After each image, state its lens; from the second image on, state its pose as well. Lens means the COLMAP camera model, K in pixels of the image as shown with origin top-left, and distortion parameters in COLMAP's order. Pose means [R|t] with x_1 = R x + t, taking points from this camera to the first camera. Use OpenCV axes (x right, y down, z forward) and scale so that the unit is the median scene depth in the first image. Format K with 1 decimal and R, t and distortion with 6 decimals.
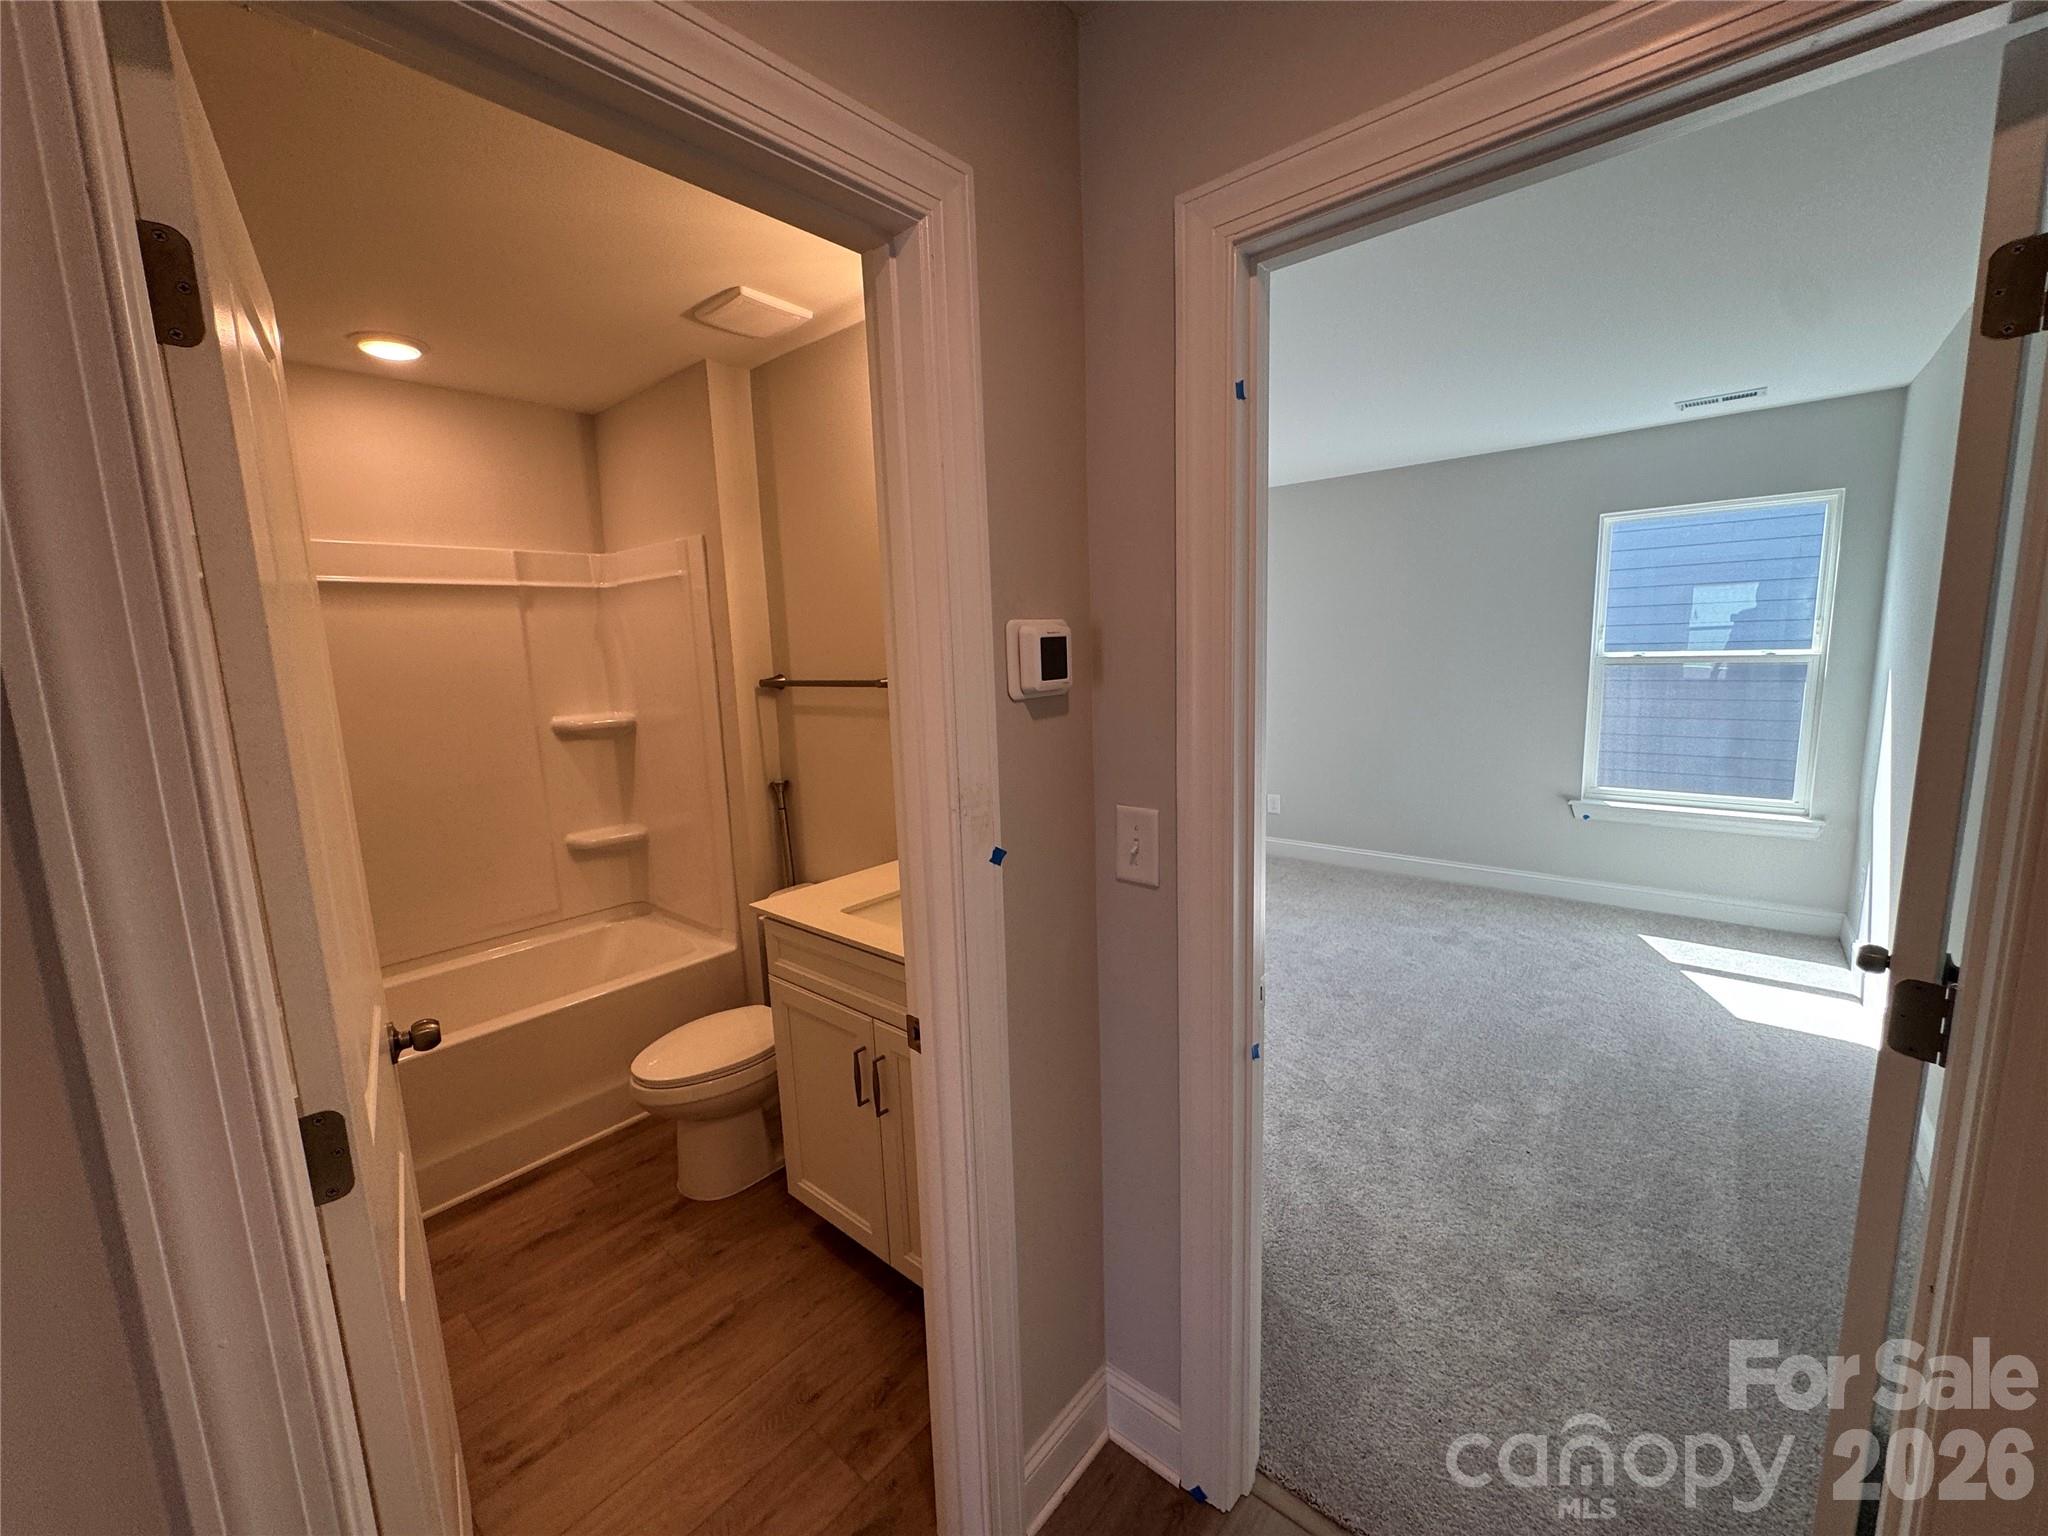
lens RADIAL K [[813.1, 0, 1031.8], [0, 813.1, 773.3], [0, 0, 1]] dist [-0.004916, 0.000463]
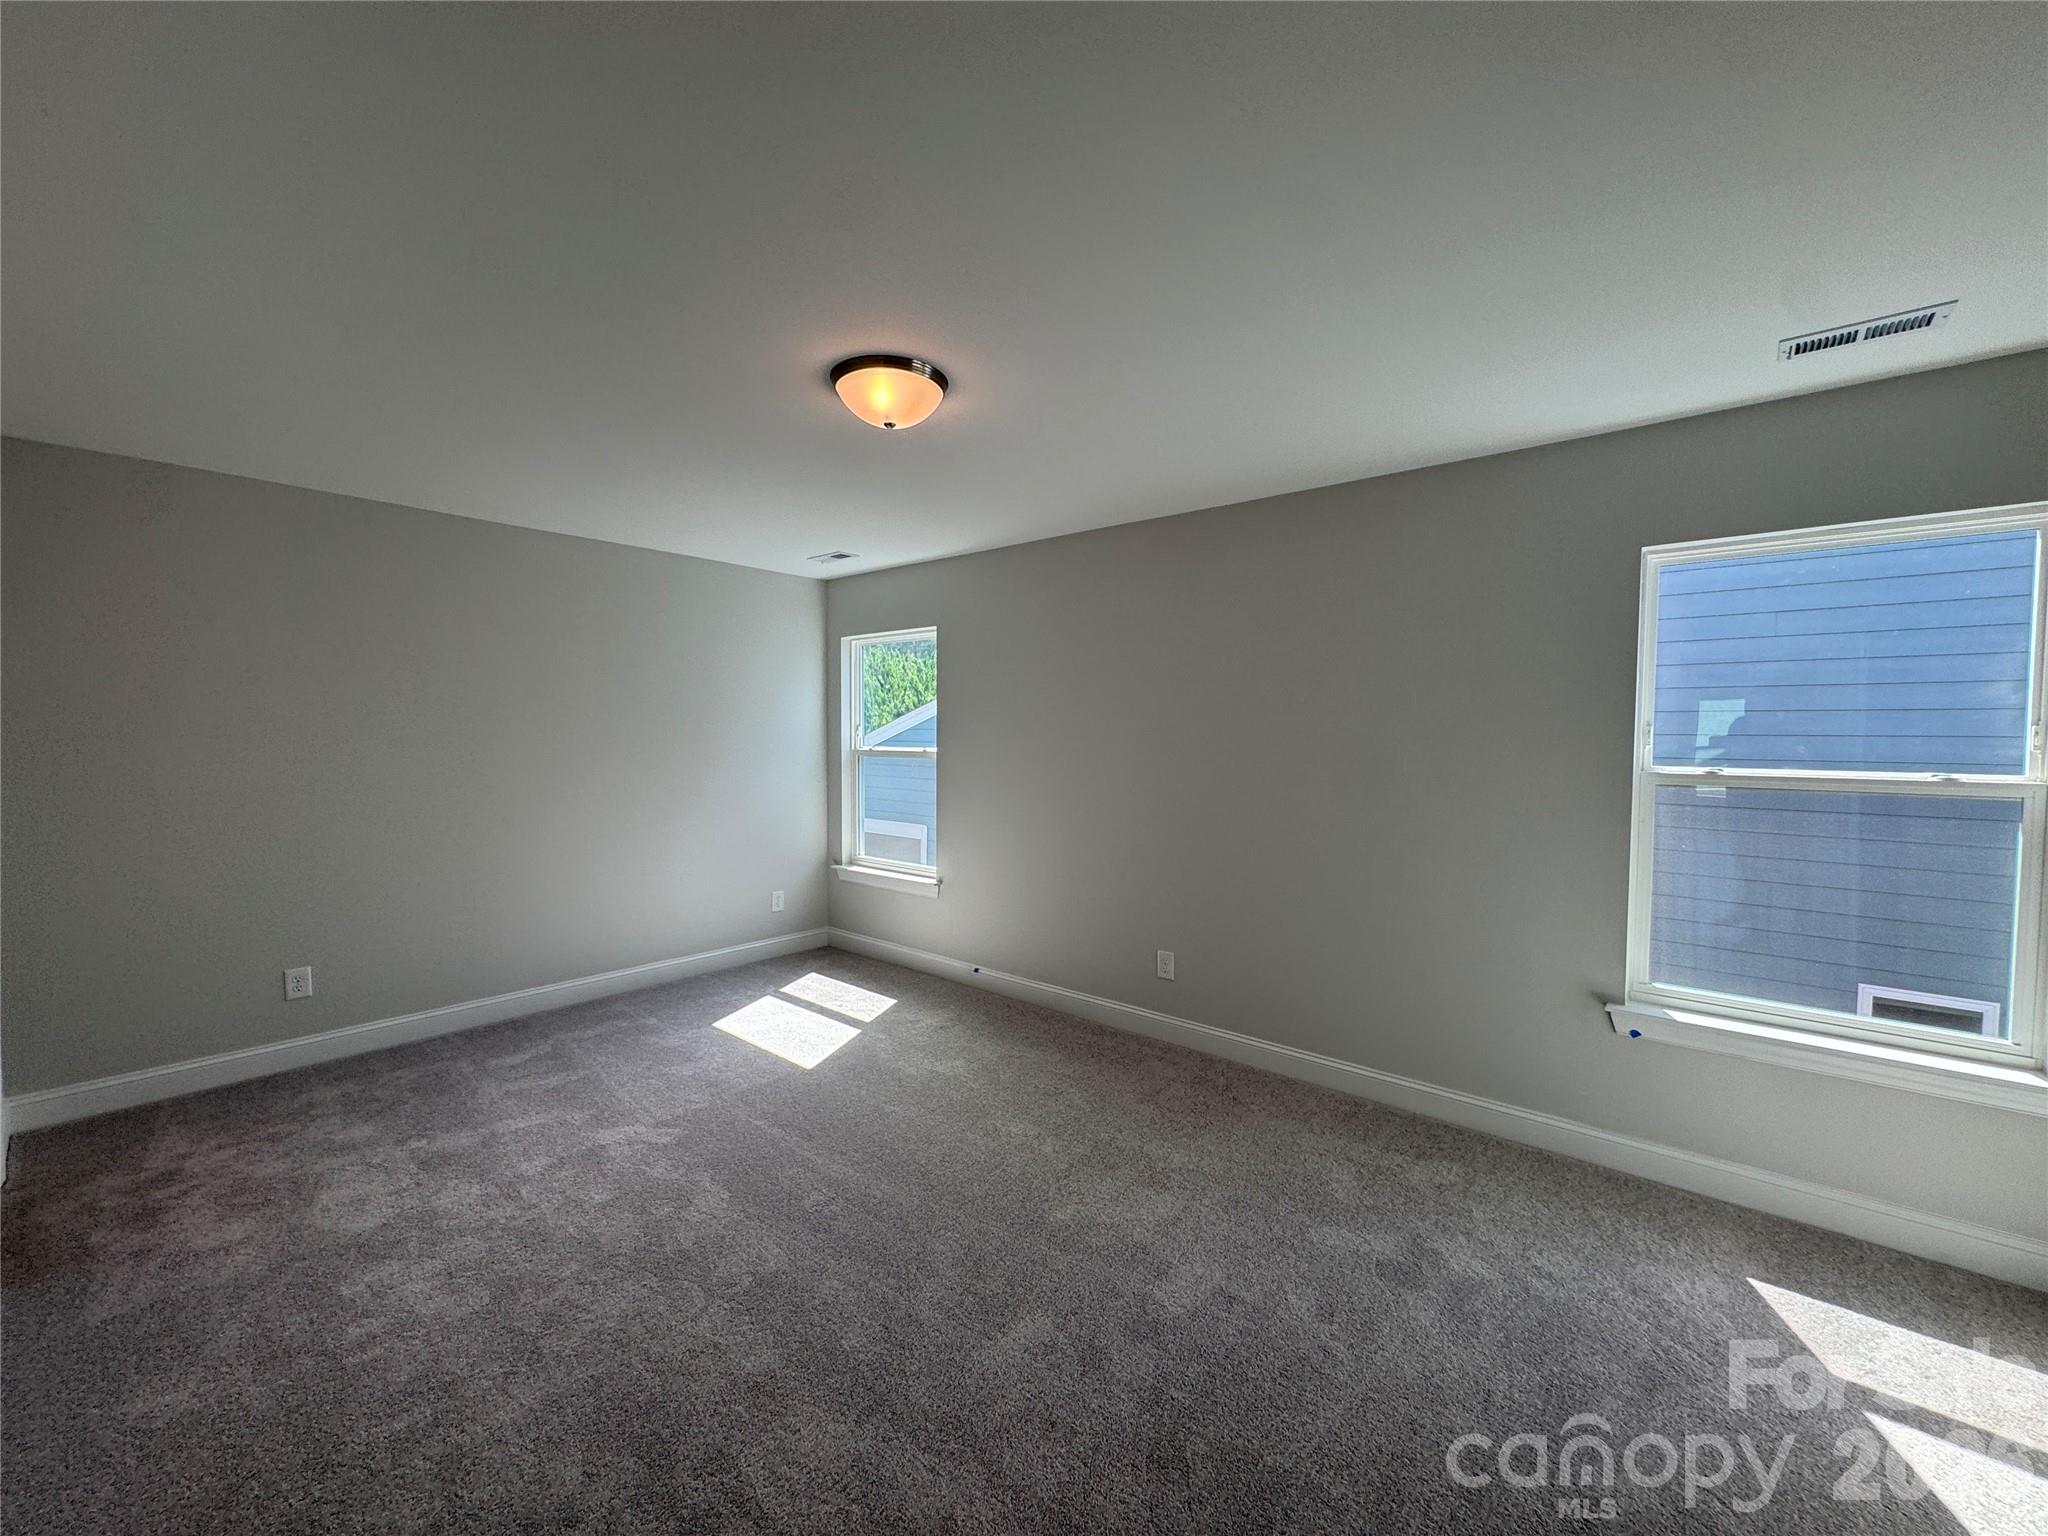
lens RADIAL K [[813.1, 0, 1031.2], [0, 813.1, 772.3], [0, 0, 1]] dist [-0.004916, 0.000463]
pose [[0.999118, 0.041709, 0.004800, 0.231236], [-0.040917, 0.992947, -0.111274, -0.057284], [-0.009407, 0.110979, 0.993778, 0.397786]]
